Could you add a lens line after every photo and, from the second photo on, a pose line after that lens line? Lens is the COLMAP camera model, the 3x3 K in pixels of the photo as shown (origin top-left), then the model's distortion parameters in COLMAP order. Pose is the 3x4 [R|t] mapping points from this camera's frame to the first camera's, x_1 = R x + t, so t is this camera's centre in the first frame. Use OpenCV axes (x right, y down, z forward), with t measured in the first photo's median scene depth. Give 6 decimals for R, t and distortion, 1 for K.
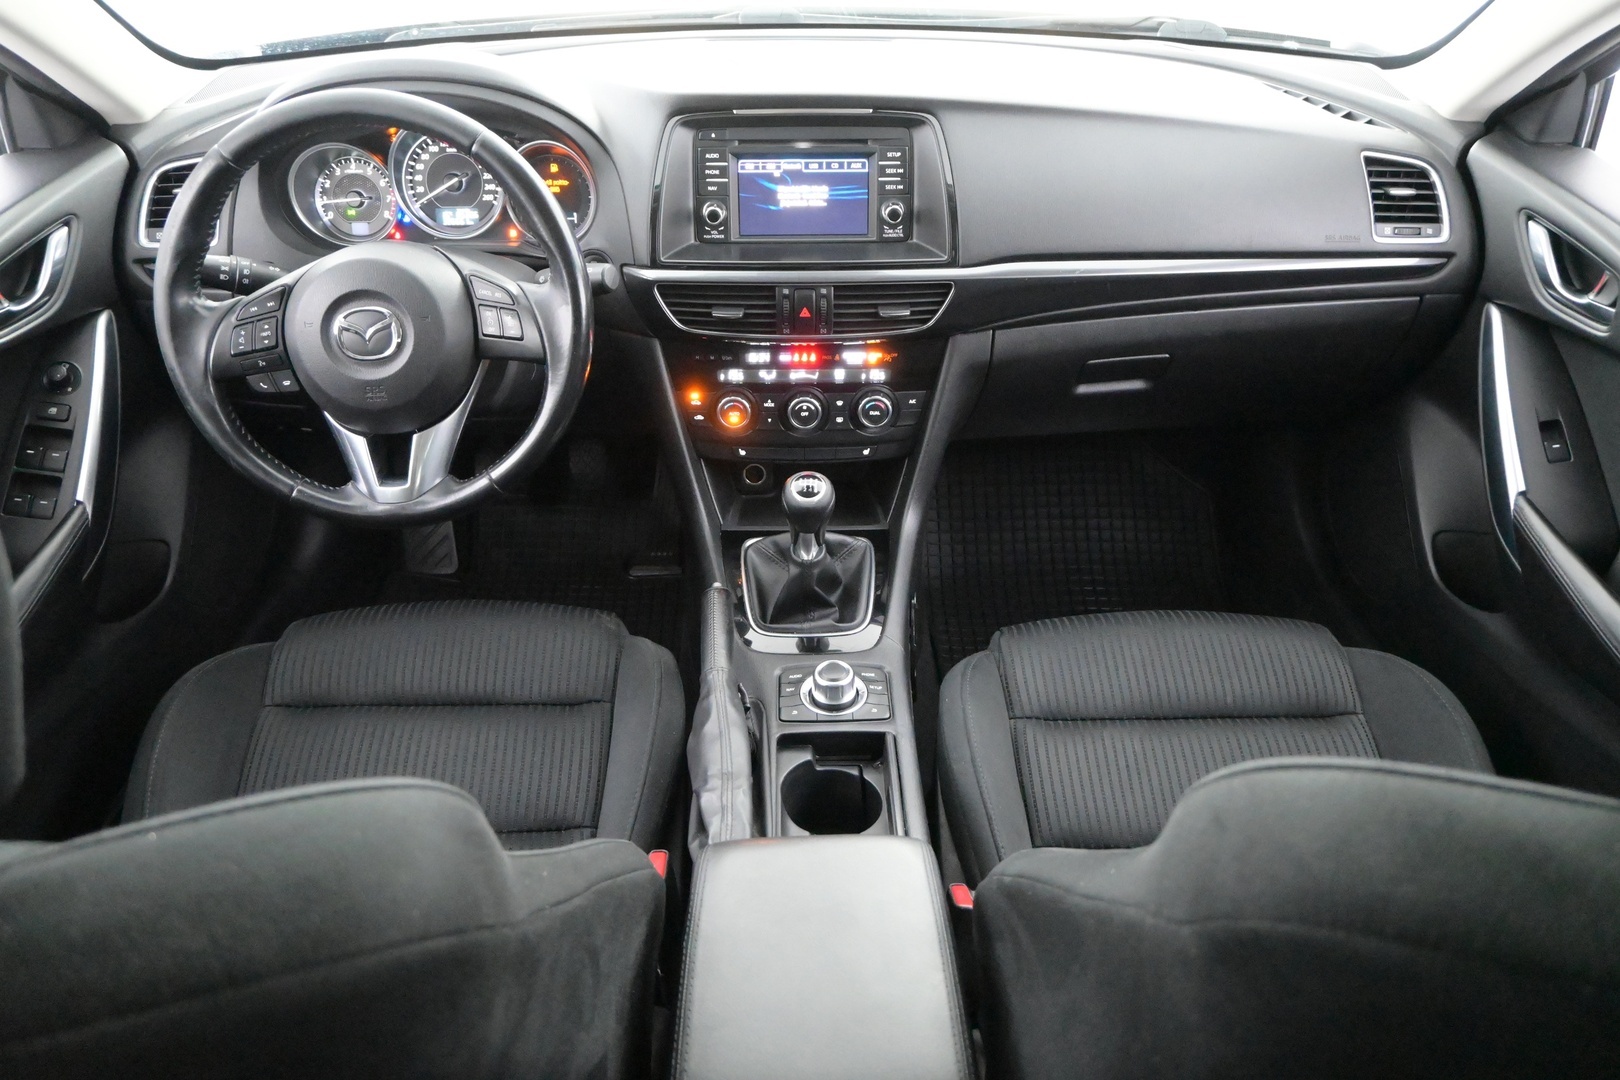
lens RADIAL K [[1264.0, 0, 810.0], [0, 1264.0, 540.0], [0, 0, 1]] dist [0.069826, -0.000296]
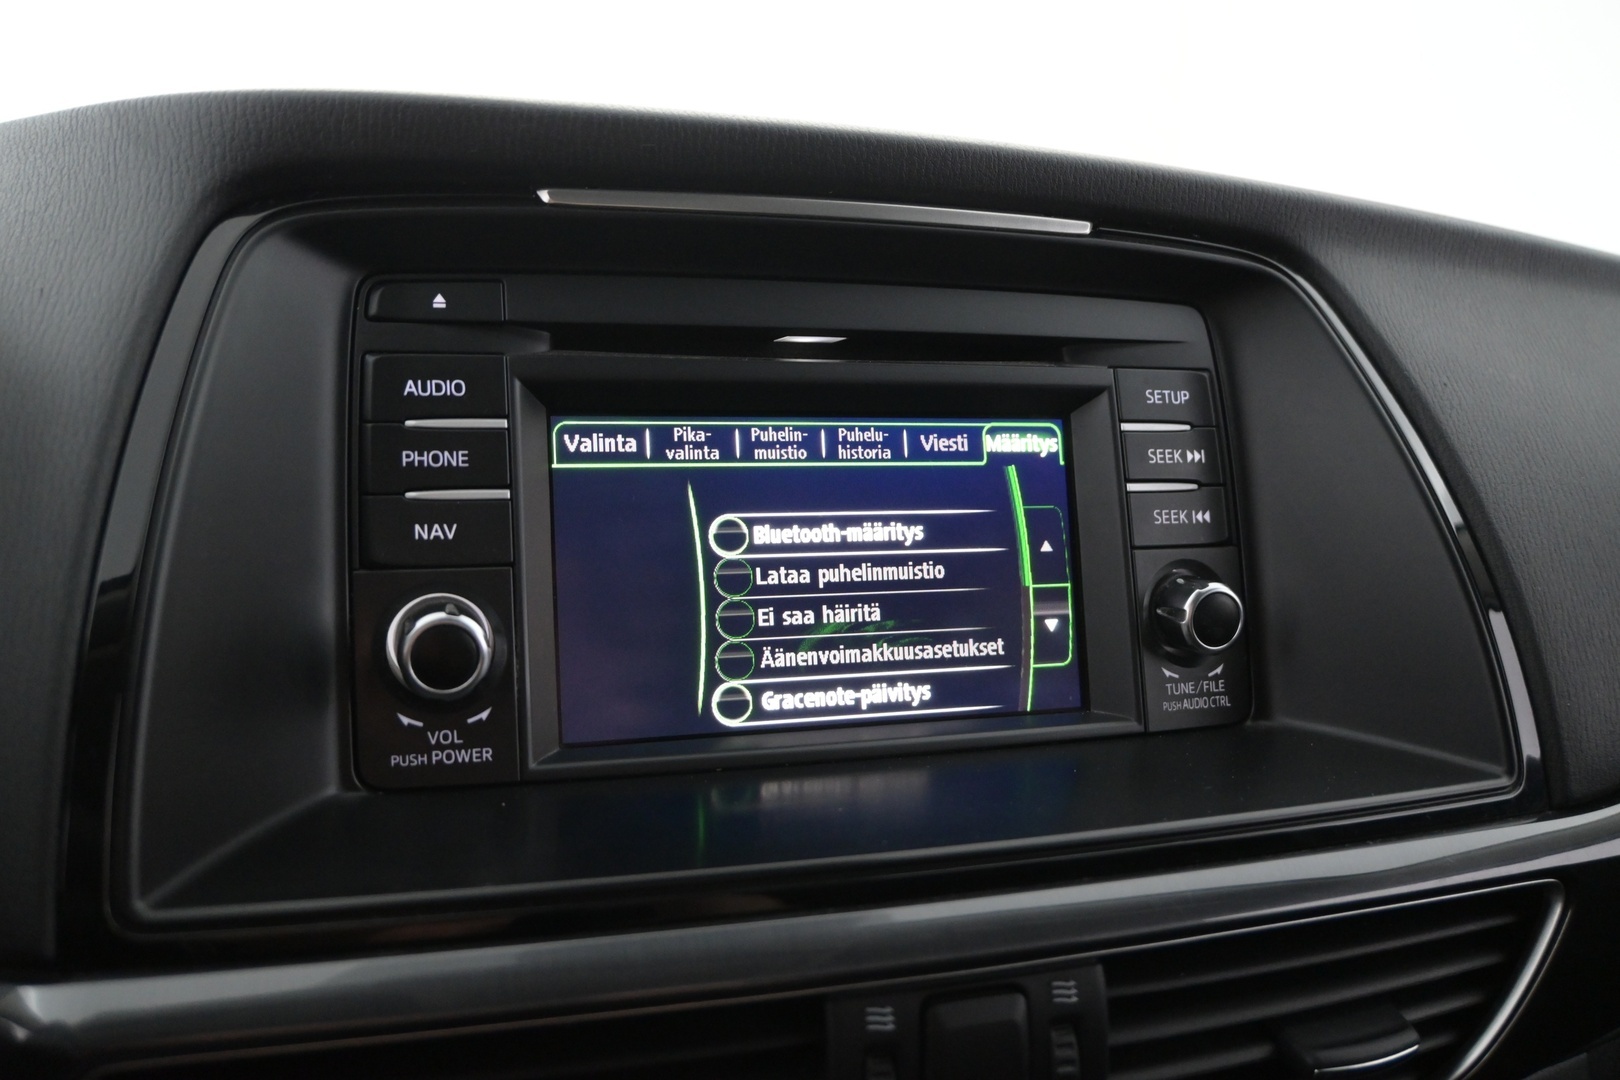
lens RADIAL K [[1333.3, 0, 810.0], [0, 1333.3, 540.0], [0, 0, 1]] dist [-0.058173, -0.001048]
pose [[0.965810, -0.027365, 0.257804, -0.072720], [0.127914, 0.915245, -0.382053, -0.182470], [-0.225499, 0.401968, 0.887453, 0.785240]]
